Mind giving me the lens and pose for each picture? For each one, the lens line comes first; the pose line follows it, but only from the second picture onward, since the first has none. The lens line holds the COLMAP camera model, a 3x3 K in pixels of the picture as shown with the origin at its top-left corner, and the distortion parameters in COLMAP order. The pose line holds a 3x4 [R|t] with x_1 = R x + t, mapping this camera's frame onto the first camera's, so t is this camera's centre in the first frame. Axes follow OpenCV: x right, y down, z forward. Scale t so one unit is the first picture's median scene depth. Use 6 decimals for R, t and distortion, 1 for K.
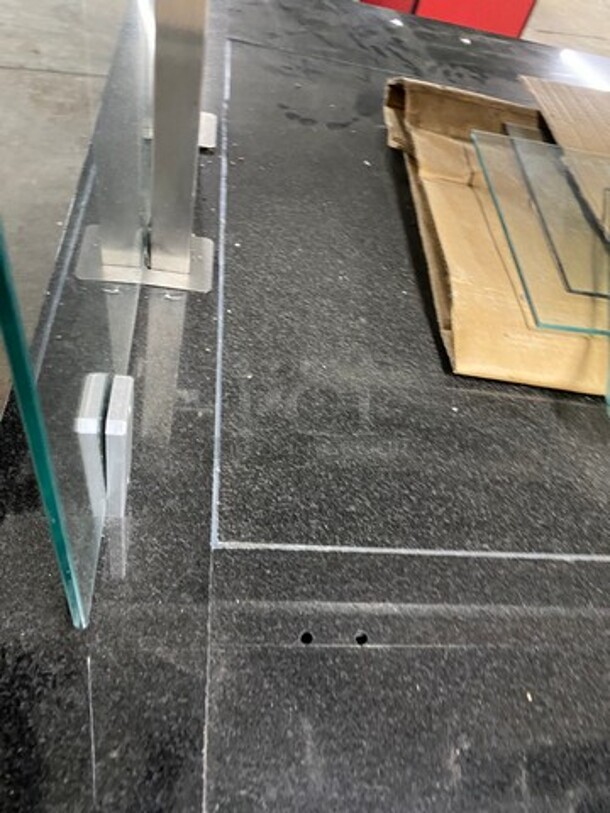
lens RADIAL K [[613.5, 0, 306.1], [0, 613.5, 404.2], [0, 0, 1]] dist [0.023540, -0.005352]
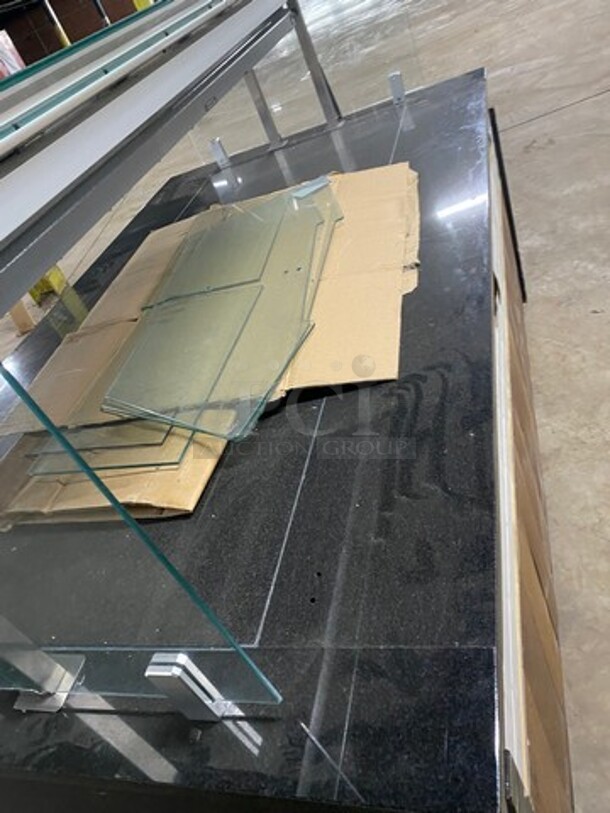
lens RADIAL K [[613.5, 0, 306.1], [0, 613.5, 411.2], [0, 0, 1]] dist [0.023540, -0.005352]
pose [[0.182123, -0.818050, 0.545550, -0.389329], [0.954086, 0.281207, 0.103163, -0.003545], [-0.237805, 0.501713, 0.831705, -0.611703]]
